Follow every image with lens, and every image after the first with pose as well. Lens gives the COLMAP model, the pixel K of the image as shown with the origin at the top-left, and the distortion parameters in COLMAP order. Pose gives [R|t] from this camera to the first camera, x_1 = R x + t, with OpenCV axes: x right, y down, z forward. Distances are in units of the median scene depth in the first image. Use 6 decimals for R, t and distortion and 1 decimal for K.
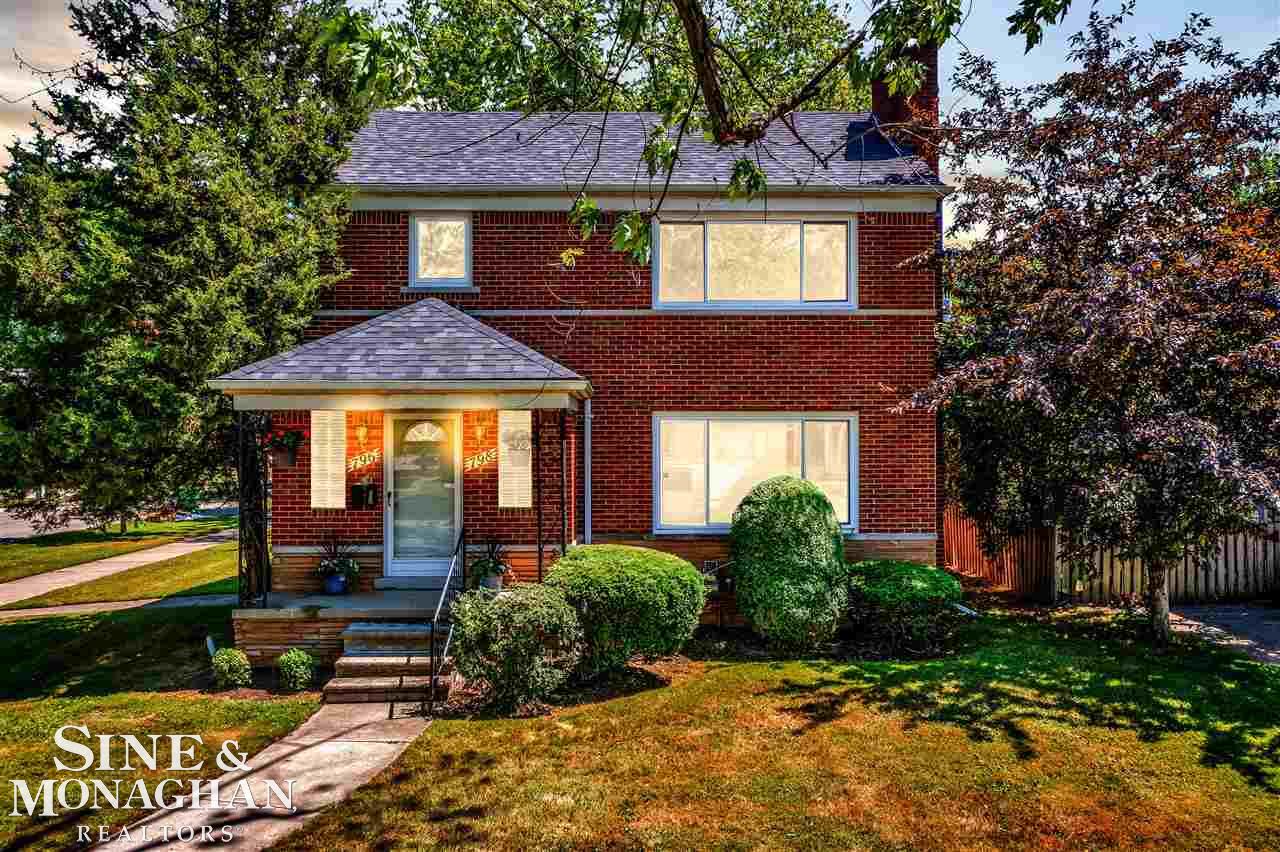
lens RADIAL K [[1003.5, 0, 640.0], [0, 1003.5, 426.0], [0, 0, 1]] dist [0.004235, 0.003530]
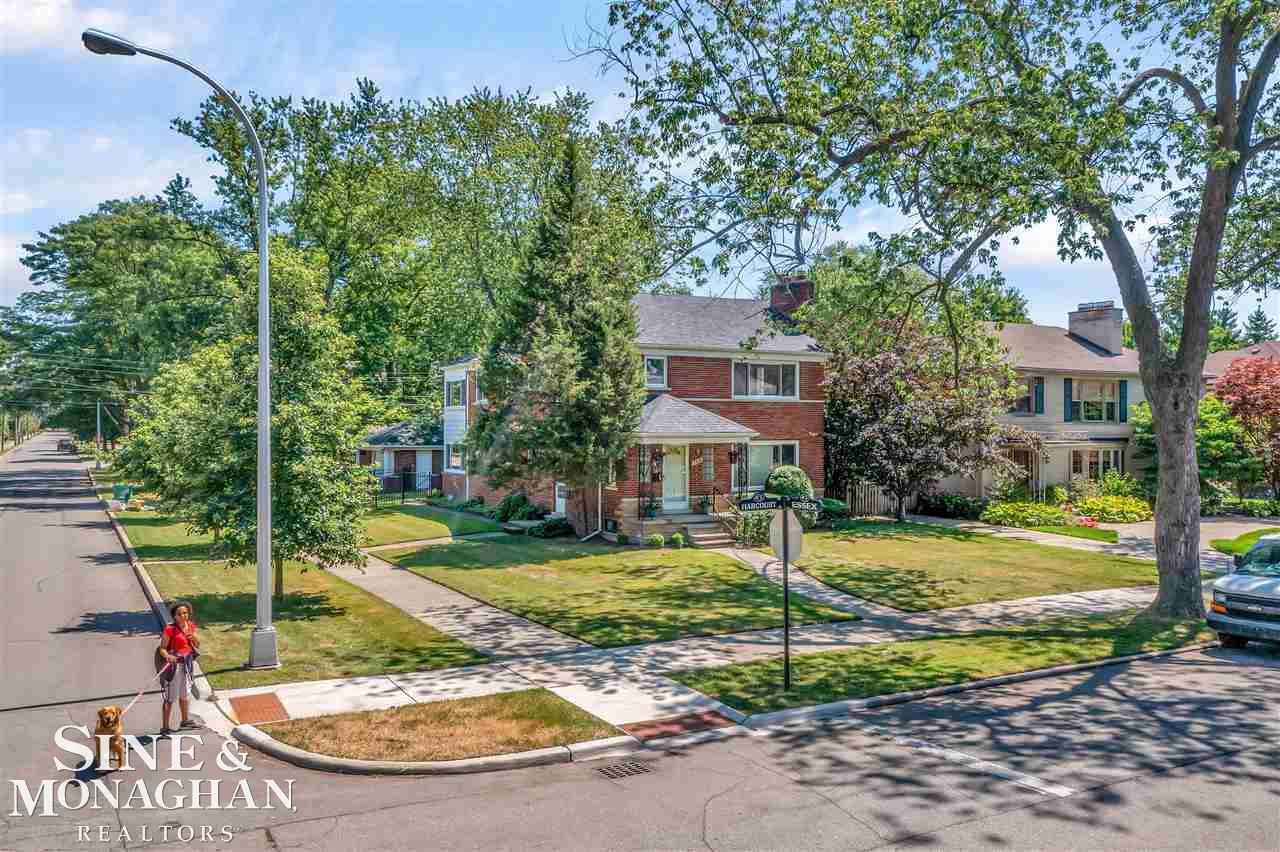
lens RADIAL K [[1034.1, 0, 640.0], [0, 1034.1, 426.0], [0, 0, 1]] dist [-0.007491, 0.007279]
pose [[0.881742, 0.004126, 0.471714, -1.678524], [-0.010752, 0.999878, 0.011352, -0.093523], [-0.471610, -0.015081, 0.881678, -1.358404]]
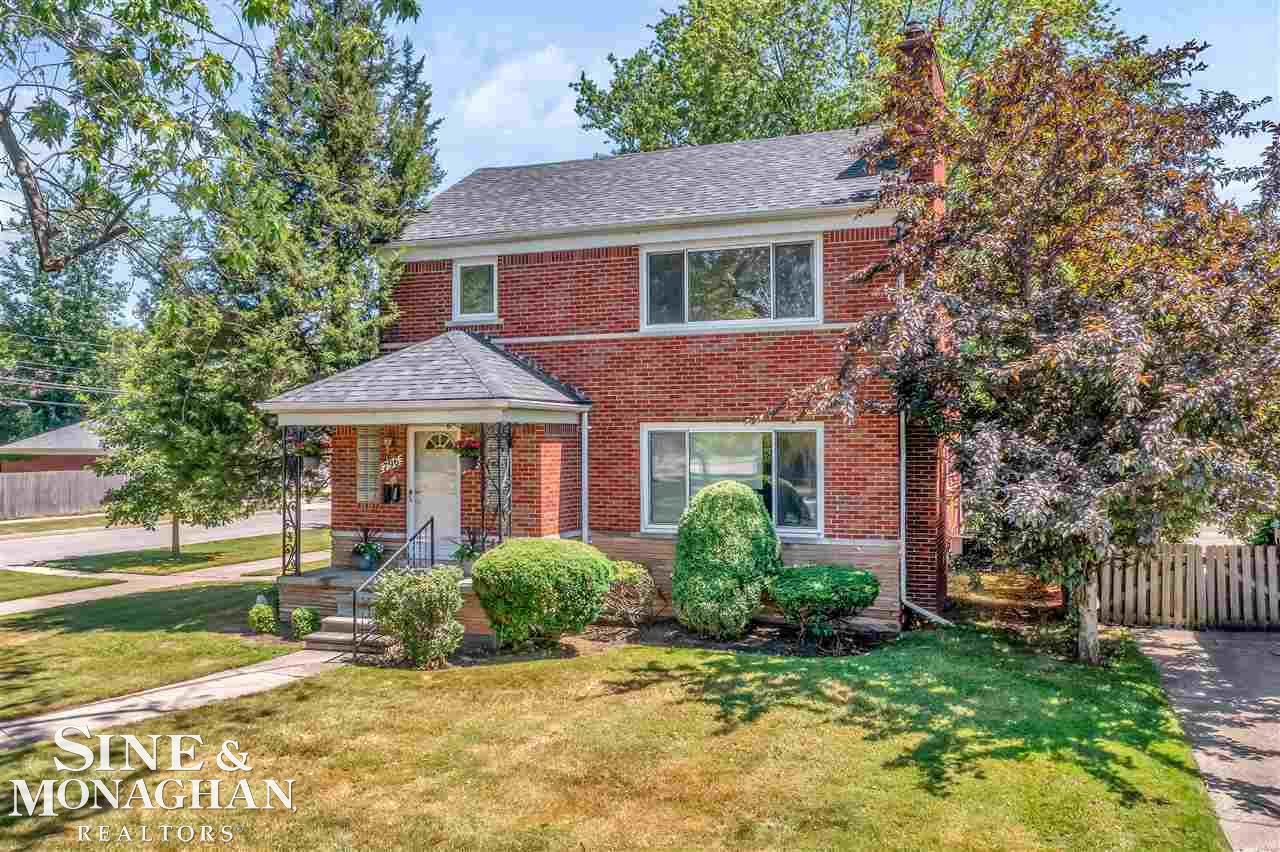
lens RADIAL K [[1003.5, 0, 640.0], [0, 1003.5, 426.0], [0, 0, 1]] dist [0.004235, 0.003530]
pose [[0.929043, -0.005987, -0.369924, 0.527091], [0.004225, 0.999976, -0.005573, -0.005918], [0.369948, 0.003615, 0.929045, -0.053324]]
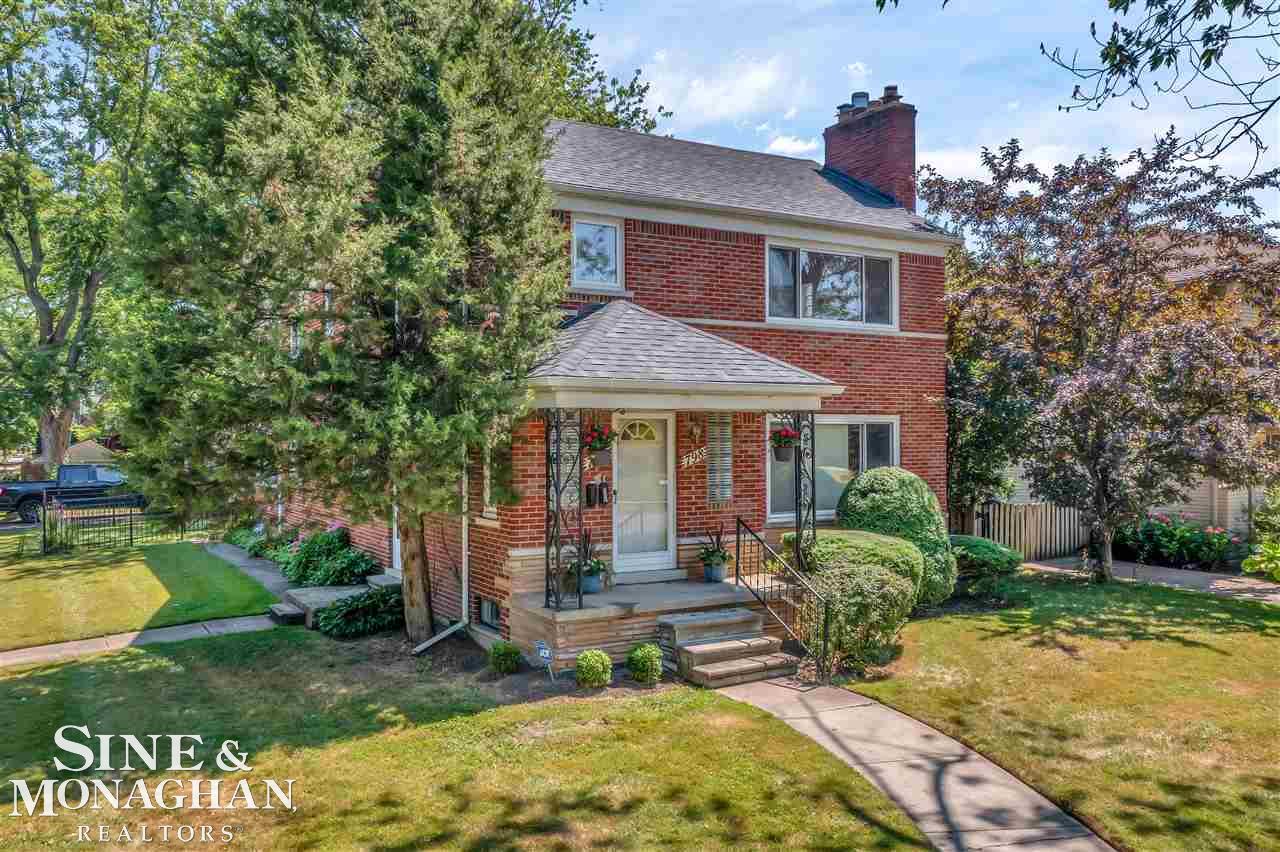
lens RADIAL K [[1003.5, 0, 640.0], [0, 1003.5, 426.0], [0, 0, 1]] dist [0.004235, 0.003530]
pose [[0.871612, 0.004584, 0.490175, -0.812783], [-0.004578, 0.999989, -0.001211, 0.002111], [-0.490175, -0.001188, 0.871623, 0.108703]]
